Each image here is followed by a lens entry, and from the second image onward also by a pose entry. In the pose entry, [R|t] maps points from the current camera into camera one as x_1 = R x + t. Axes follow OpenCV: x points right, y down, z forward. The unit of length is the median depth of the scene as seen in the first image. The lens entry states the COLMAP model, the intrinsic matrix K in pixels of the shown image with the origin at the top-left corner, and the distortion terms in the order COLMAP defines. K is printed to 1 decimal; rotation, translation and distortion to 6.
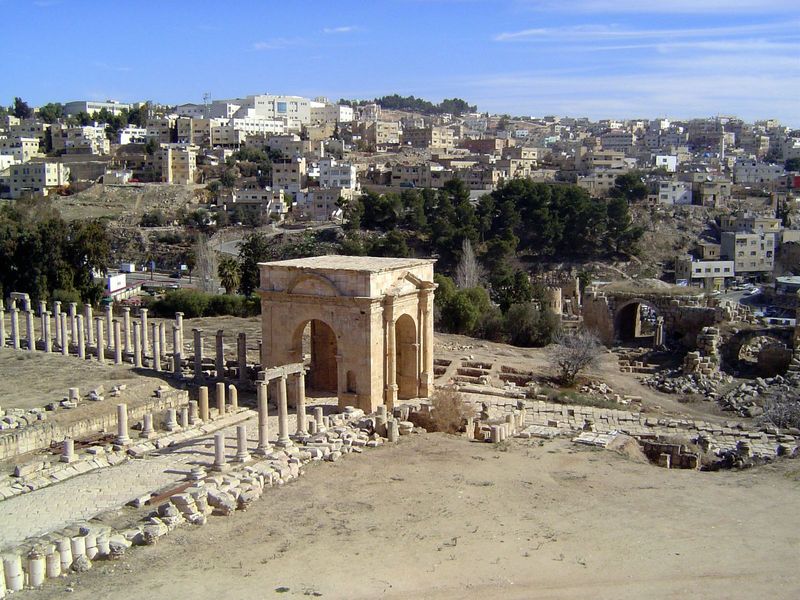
lens RADIAL K [[910.8, 0, 398.1], [0, 910.8, 302.1], [0, 0, 1]] dist [-0.142573, 0.000000]
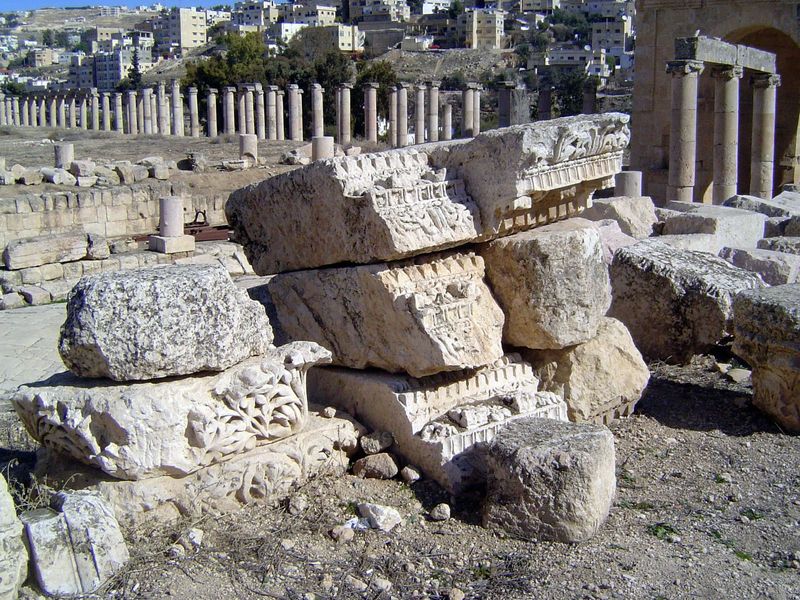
lens RADIAL K [[912.5, 0, 401.2], [0, 912.5, 300.0], [0, 0, 1]] dist [-0.130313, 0.000000]
pose [[0.947203, 0.065817, -0.313807, -0.026277], [-0.035624, 0.994248, 0.101001, 0.027974], [0.318650, -0.084489, 0.944100, 0.116799]]
